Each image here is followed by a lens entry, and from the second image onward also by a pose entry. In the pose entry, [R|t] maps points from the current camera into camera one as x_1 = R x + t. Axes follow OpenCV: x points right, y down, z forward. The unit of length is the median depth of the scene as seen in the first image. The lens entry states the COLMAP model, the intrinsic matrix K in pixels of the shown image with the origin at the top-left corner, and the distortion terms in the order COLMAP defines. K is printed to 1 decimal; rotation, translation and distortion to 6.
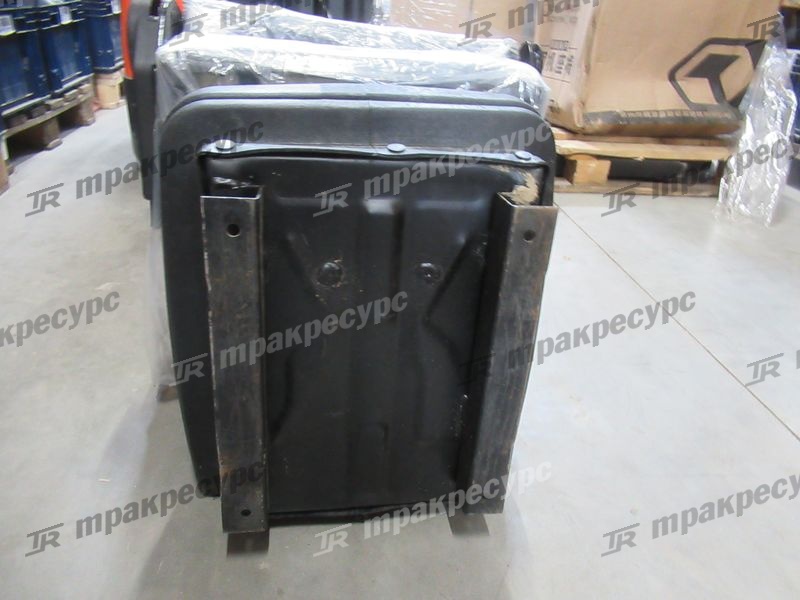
lens RADIAL K [[596.2, 0, 400.0], [0, 596.2, 300.0], [0, 0, 1]] dist [-0.004764, 0.000111]
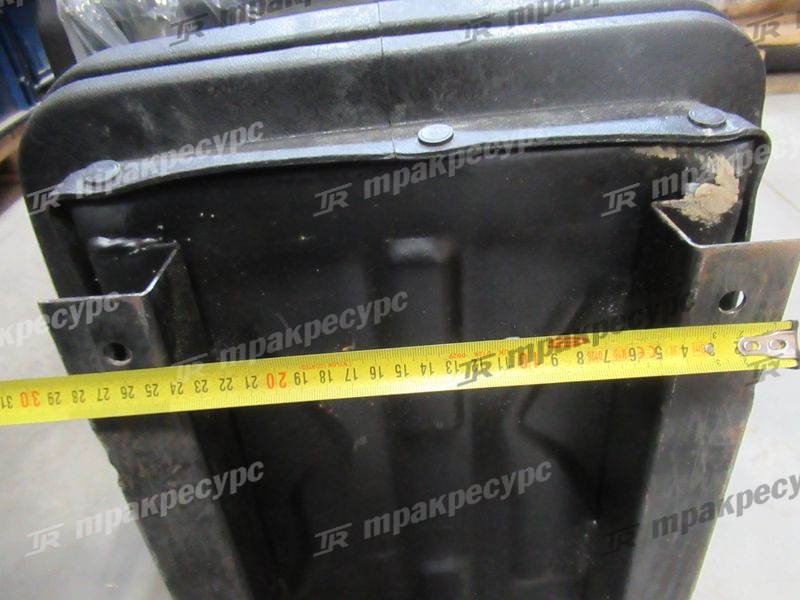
lens RADIAL K [[596.2, 0, 400.0], [0, 596.2, 300.0], [0, 0, 1]] dist [-0.004764, 0.000111]
pose [[0.983144, -0.061453, -0.172194, 0.041341], [0.084389, 0.988020, 0.129212, -0.183128], [0.162191, -0.141566, 0.976552, 0.485409]]
